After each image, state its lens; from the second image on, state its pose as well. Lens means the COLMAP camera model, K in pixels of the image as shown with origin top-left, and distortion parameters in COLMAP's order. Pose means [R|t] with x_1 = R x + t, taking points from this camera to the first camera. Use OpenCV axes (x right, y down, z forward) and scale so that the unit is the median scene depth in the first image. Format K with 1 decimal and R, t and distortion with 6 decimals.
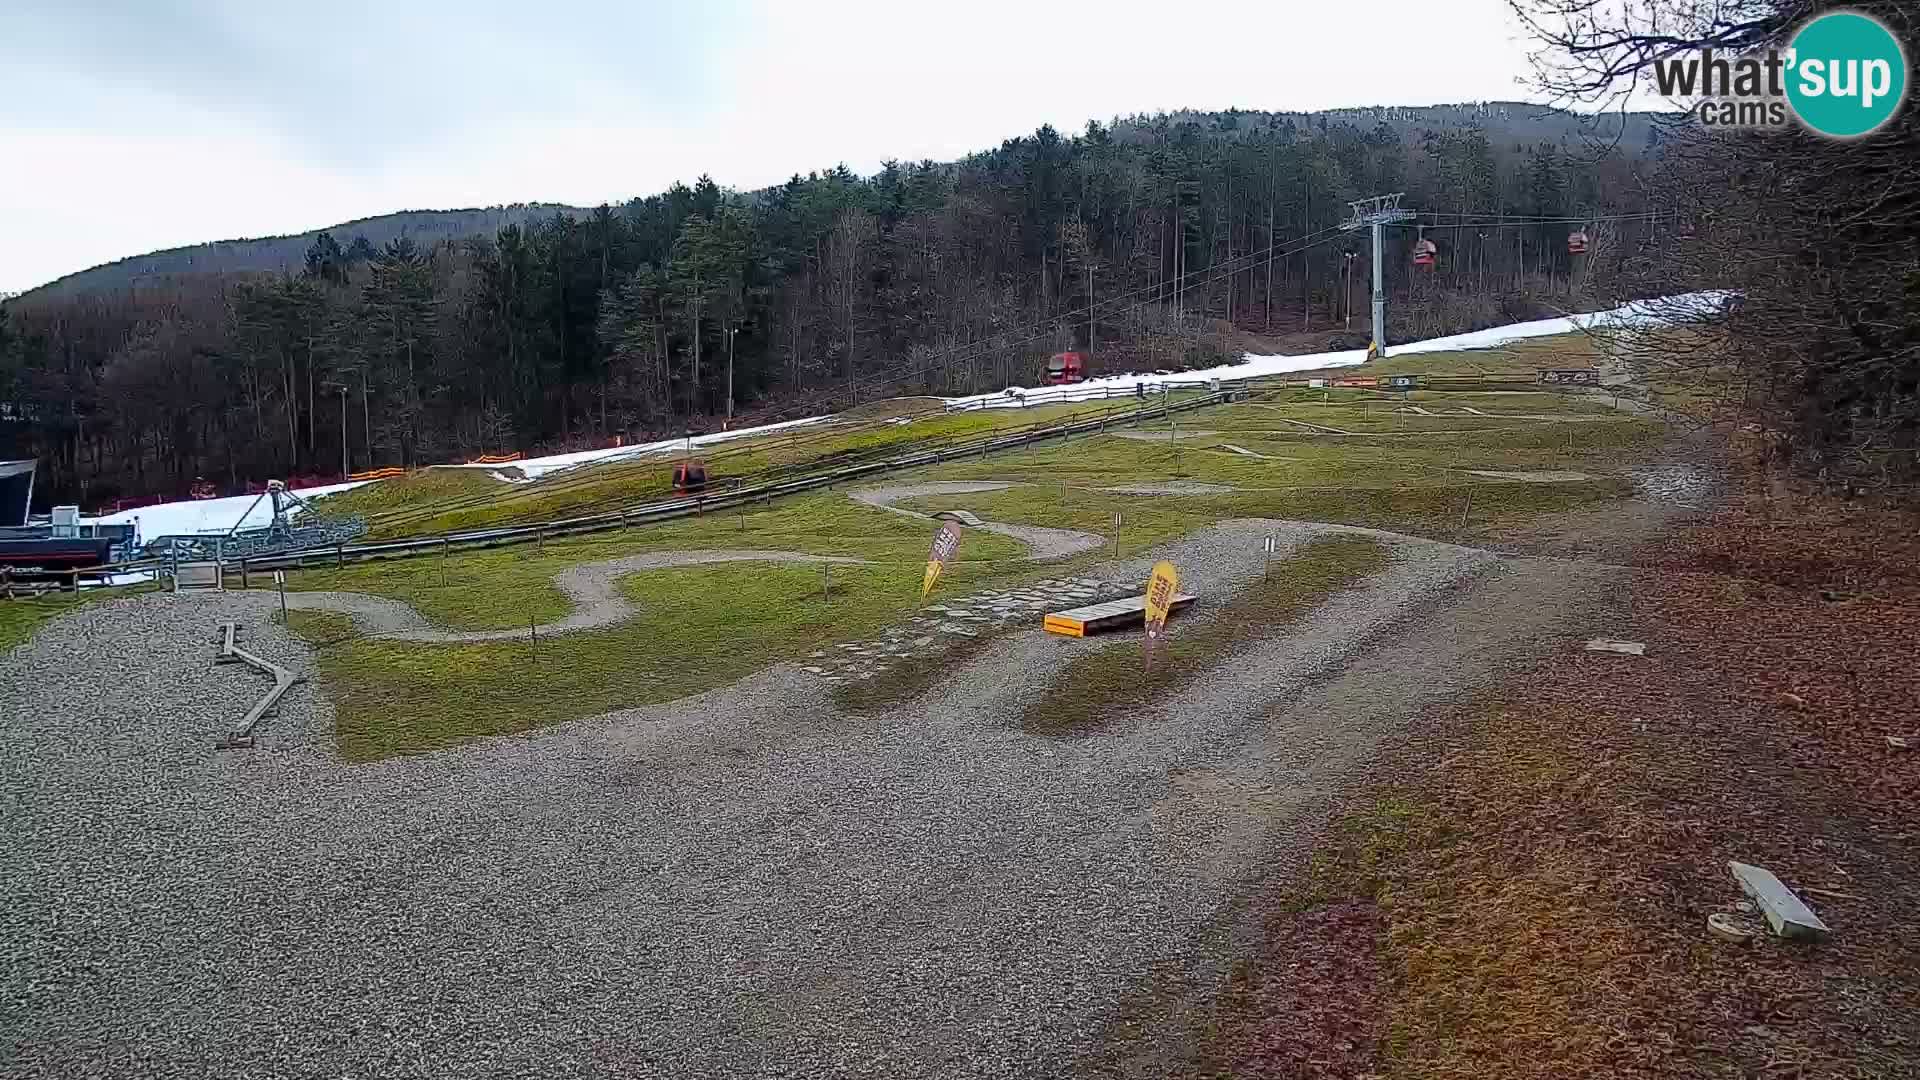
lens RADIAL K [[1378.1, 0, 934.0], [0, 1378.1, 412.6], [0, 0, 1]] dist [0.008624, 0.003686]
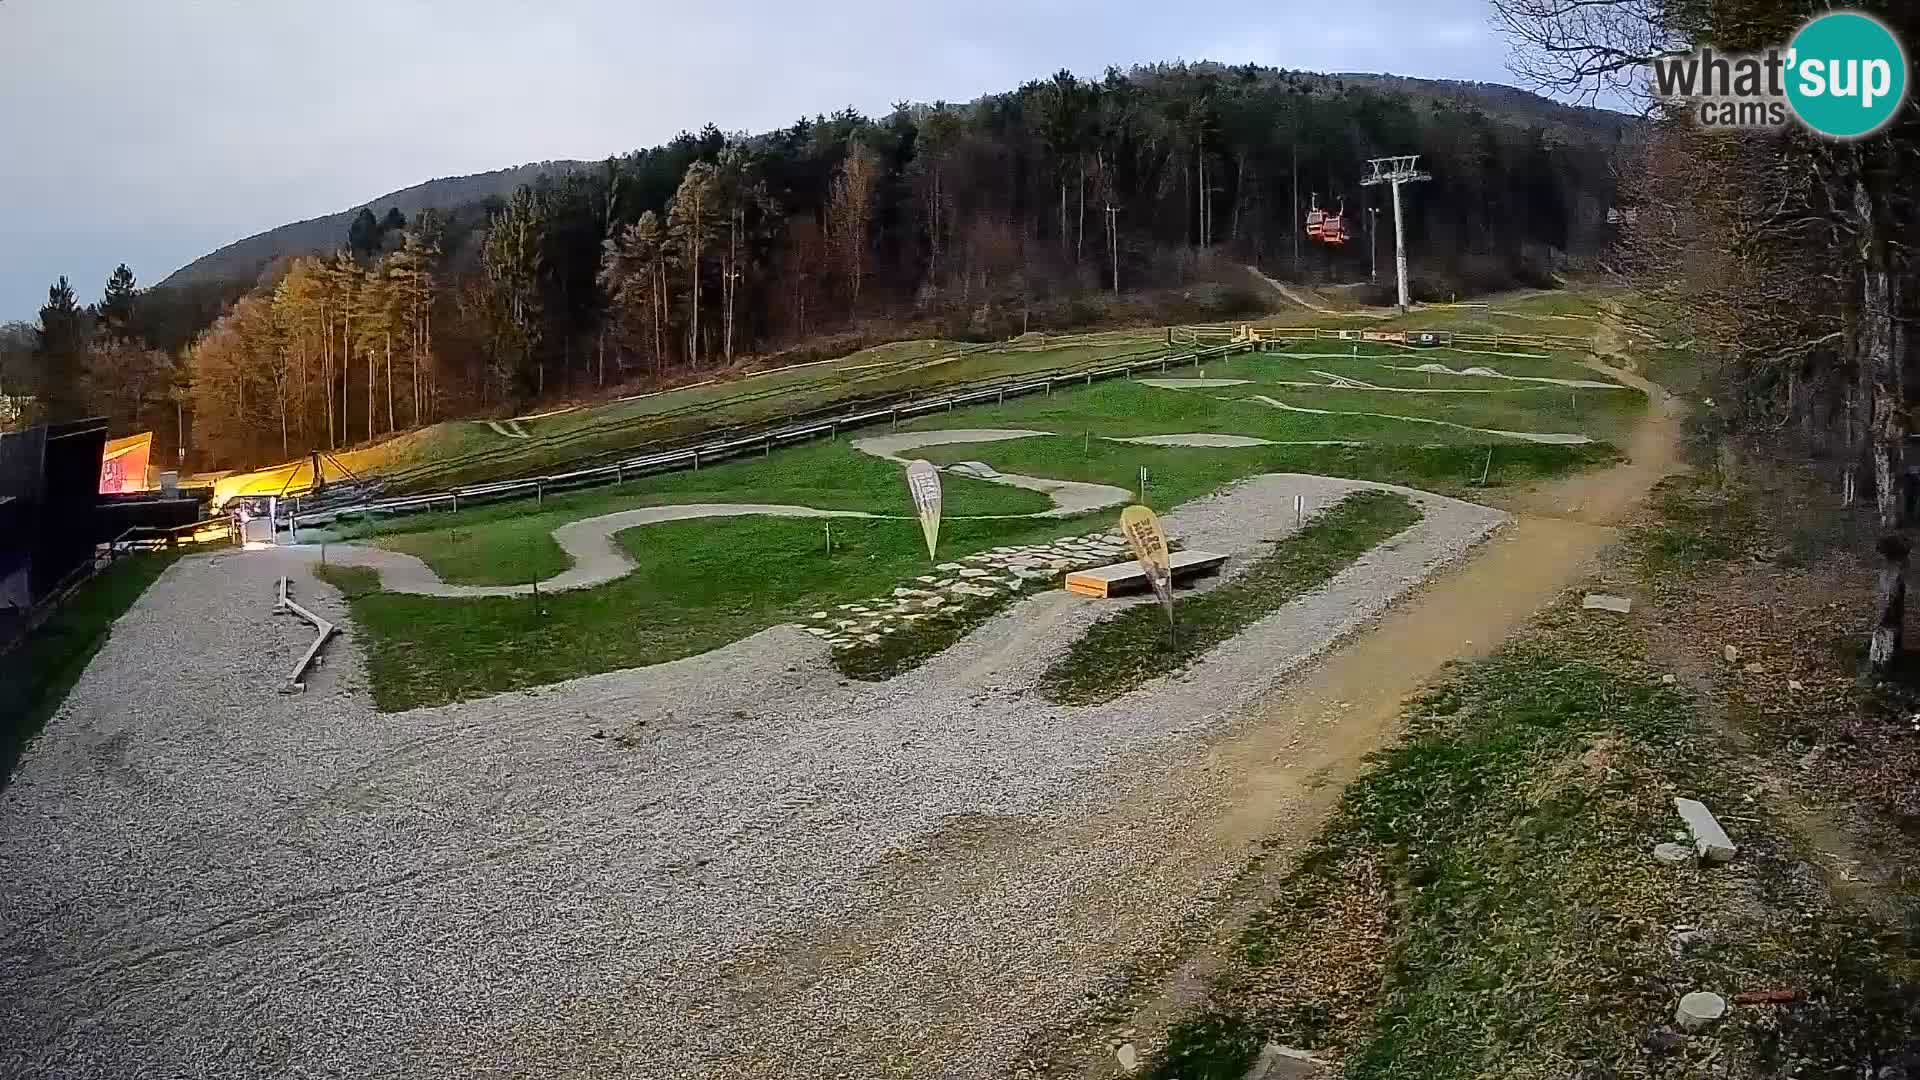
lens RADIAL K [[2515.6, 0, 960.0], [0, 2515.6, 540.0], [0, 0, 1]] dist [-0.023570, 0.659777]
pose [[0.999968, 0.003420, 0.007268, -0.002954], [-0.004328, 0.991661, 0.128803, -0.109064], [-0.006767, -0.128830, 0.991644, -0.785308]]
